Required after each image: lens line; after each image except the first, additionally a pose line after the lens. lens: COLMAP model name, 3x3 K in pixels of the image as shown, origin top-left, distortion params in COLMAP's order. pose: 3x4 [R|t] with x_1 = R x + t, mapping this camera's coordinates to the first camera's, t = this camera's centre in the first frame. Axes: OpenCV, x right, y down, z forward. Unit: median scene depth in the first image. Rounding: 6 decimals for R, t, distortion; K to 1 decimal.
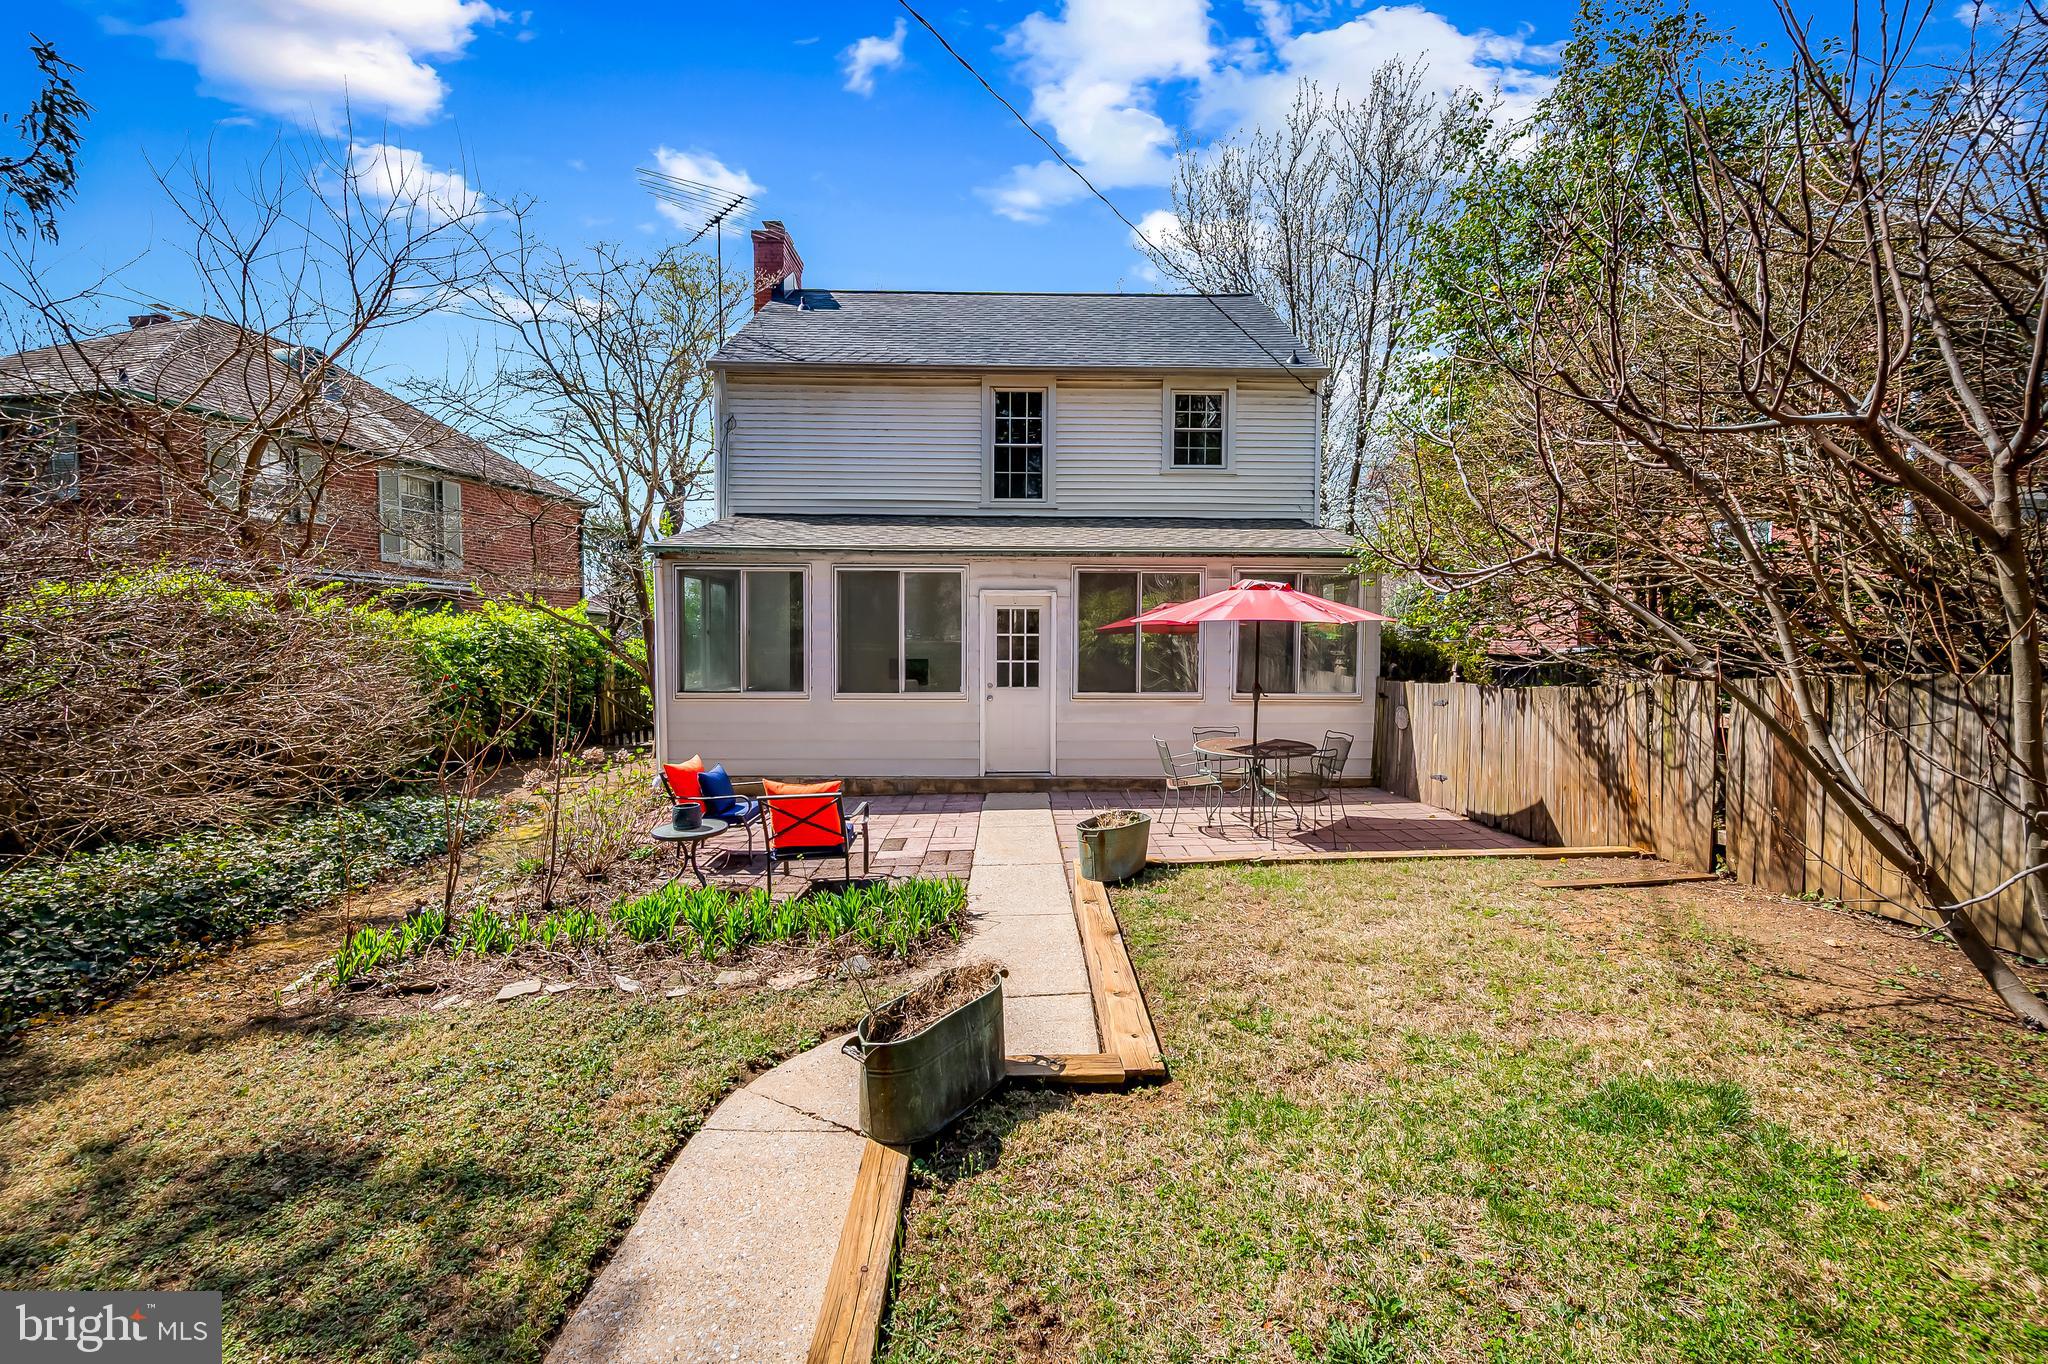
lens RADIAL K [[836.6, 0, 1071.3], [0, 836.6, 667.2], [0, 0, 1]] dist [-0.001006, 0.000434]
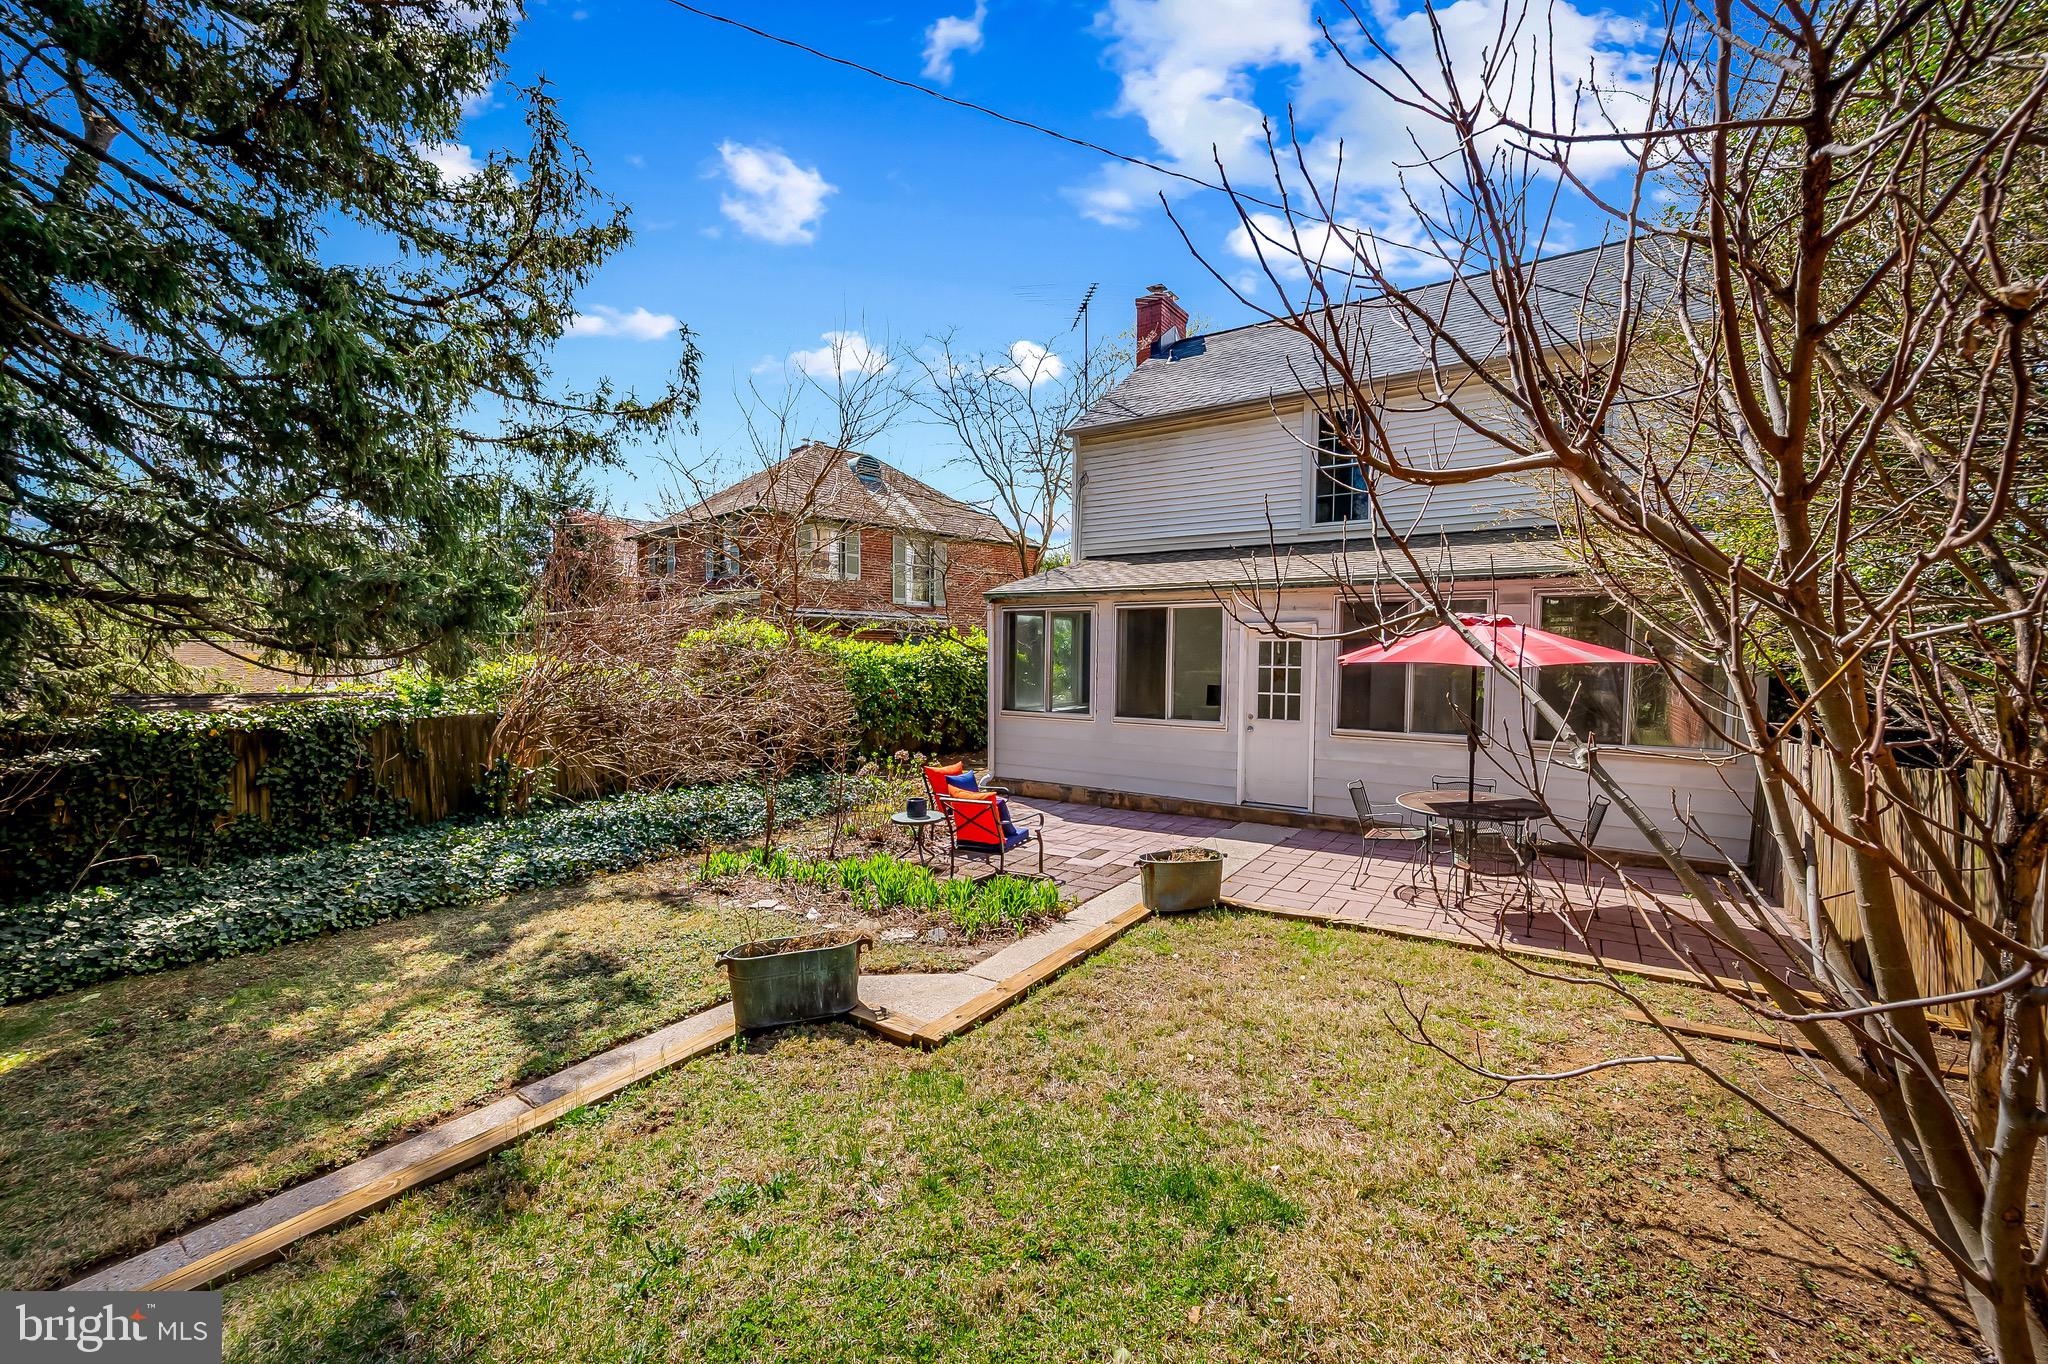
lens RADIAL K [[836.6, 0, 1022.7], [0, 836.6, 680.0], [0, 0, 1]] dist [-0.001006, 0.000434]
pose [[0.802921, 0.023593, -0.595618, 0.292354], [-0.023771, 0.999689, 0.007555, -0.024365], [0.595611, 0.008093, 0.803232, 0.016562]]
